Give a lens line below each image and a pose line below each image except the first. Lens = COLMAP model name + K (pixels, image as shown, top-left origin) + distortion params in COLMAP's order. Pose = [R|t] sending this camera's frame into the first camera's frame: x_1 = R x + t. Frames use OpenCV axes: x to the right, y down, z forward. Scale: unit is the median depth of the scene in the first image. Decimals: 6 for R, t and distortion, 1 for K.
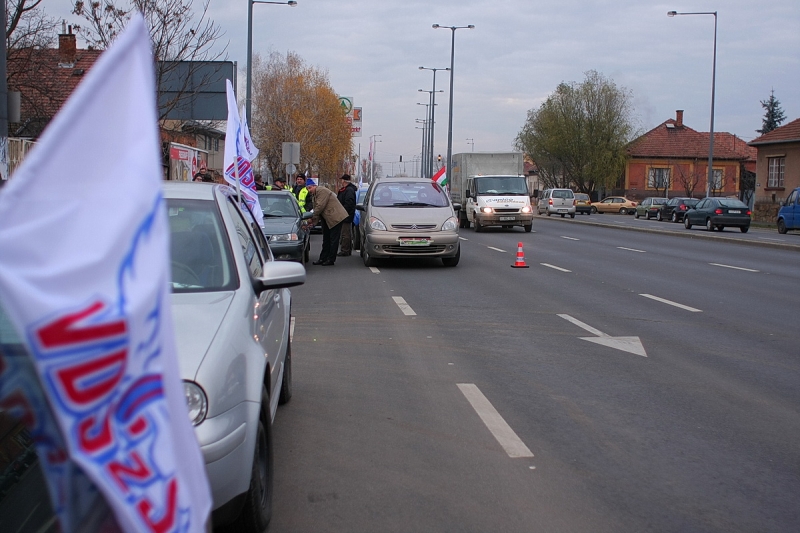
lens RADIAL K [[2927.0, 0, 400.0], [0, 2927.0, 266.5], [0, 0, 1]] dist [-0.087768, -0.394554]
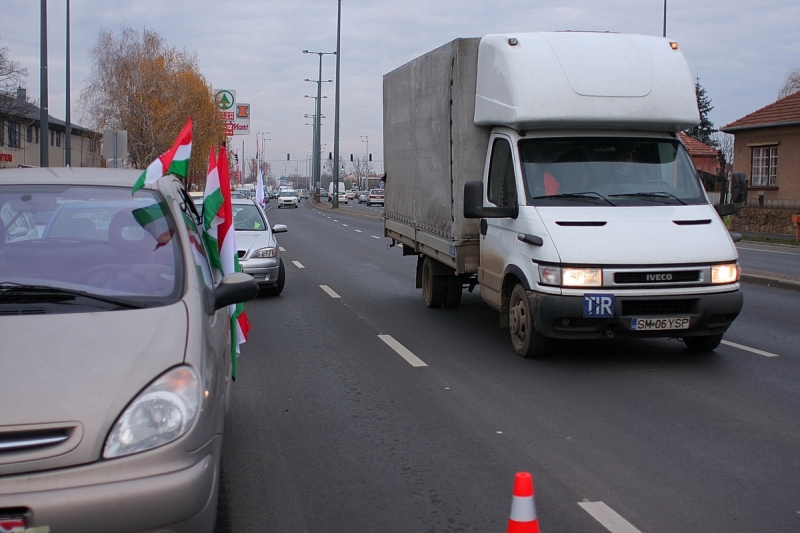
lens RADIAL K [[2927.0, 0, 400.0], [0, 2927.0, 266.5], [0, 0, 1]] dist [-0.087768, -0.394554]
pose [[0.999336, -0.007943, 0.035568, 0.004853], [0.007942, 0.999968, 0.000152, -0.004447], [-0.035569, 0.000130, 0.999367, 0.154228]]
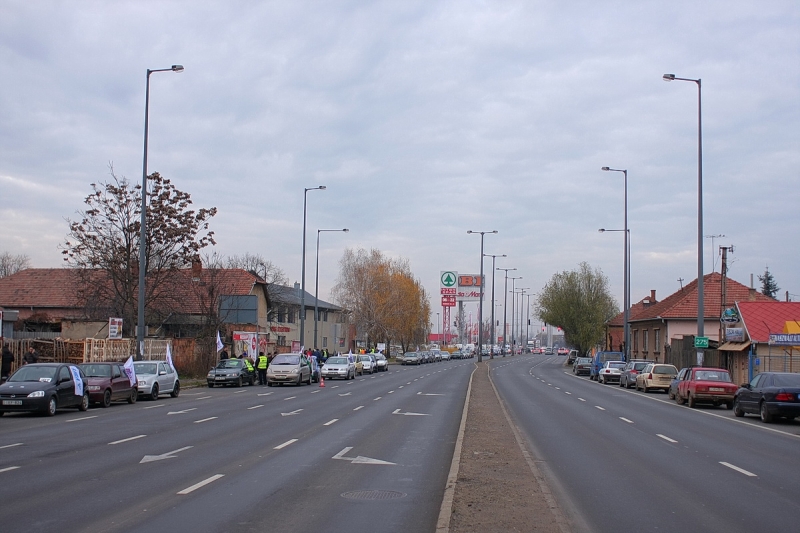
lens RADIAL K [[2653.4, 0, 400.0], [0, 2653.4, 266.5], [0, 0, 1]] dist [-0.042118, -0.602412]
pose [[0.998667, -0.005328, -0.051346, 0.039427], [0.002502, 0.998486, -0.054952, 0.004137], [0.051561, 0.054751, 0.997168, -0.250615]]
